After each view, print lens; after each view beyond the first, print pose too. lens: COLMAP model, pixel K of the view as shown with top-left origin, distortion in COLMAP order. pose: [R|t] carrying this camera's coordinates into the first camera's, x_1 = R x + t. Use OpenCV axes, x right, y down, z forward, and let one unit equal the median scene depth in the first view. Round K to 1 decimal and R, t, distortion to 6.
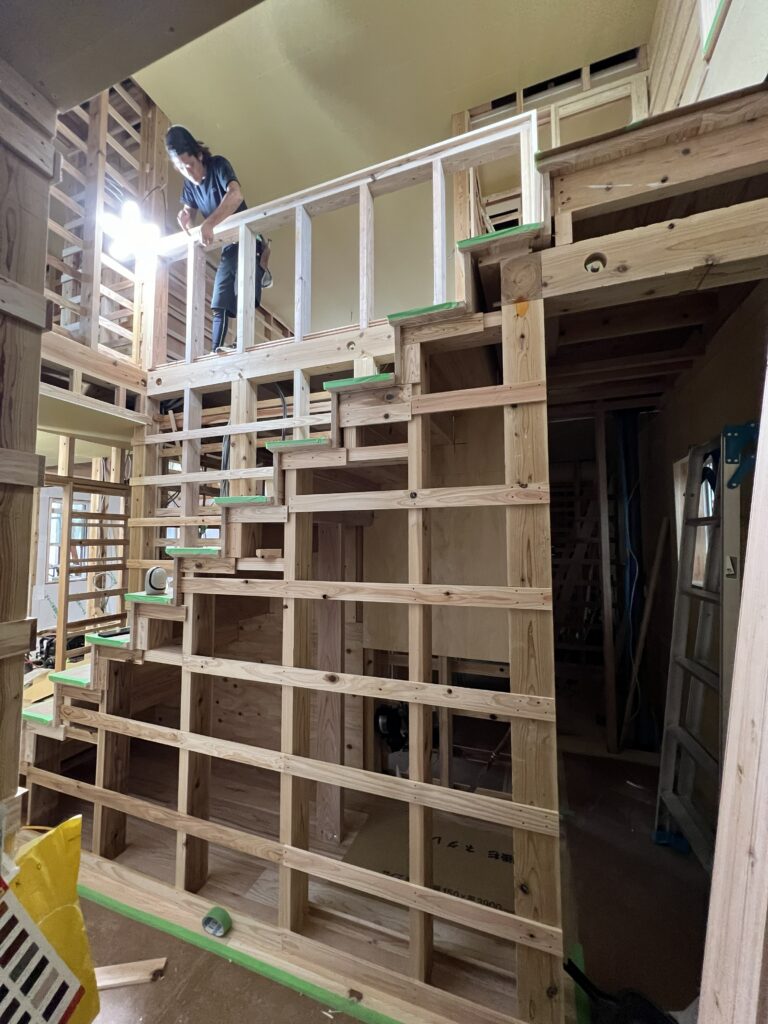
lens RADIAL K [[408.1, 0, 381.6], [0, 408.1, 512.5], [0, 0, 1]] dist [-0.000661, 0.000442]
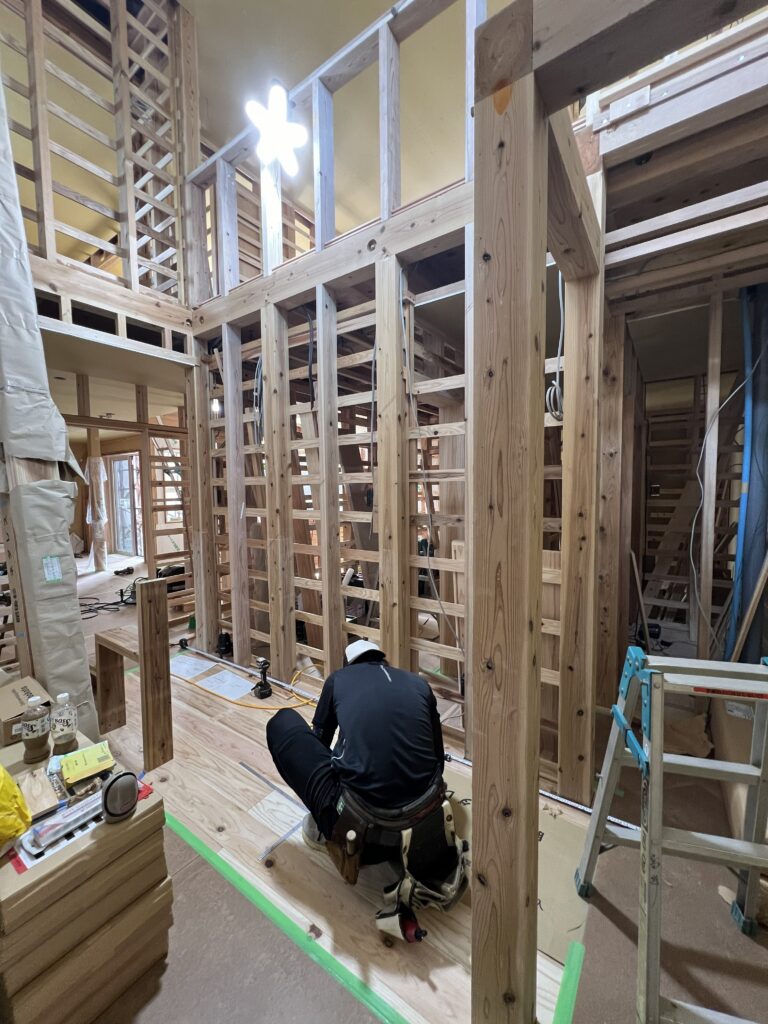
lens RADIAL K [[408.1, 0, 383.6], [0, 408.1, 512.6], [0, 0, 1]] dist [-0.000661, 0.000442]
pose [[0.967931, 0.008646, -0.251068, 0.159746], [0.023539, 0.991889, 0.124906, 0.036451], [0.250111, -0.126810, 0.959877, 0.113952]]
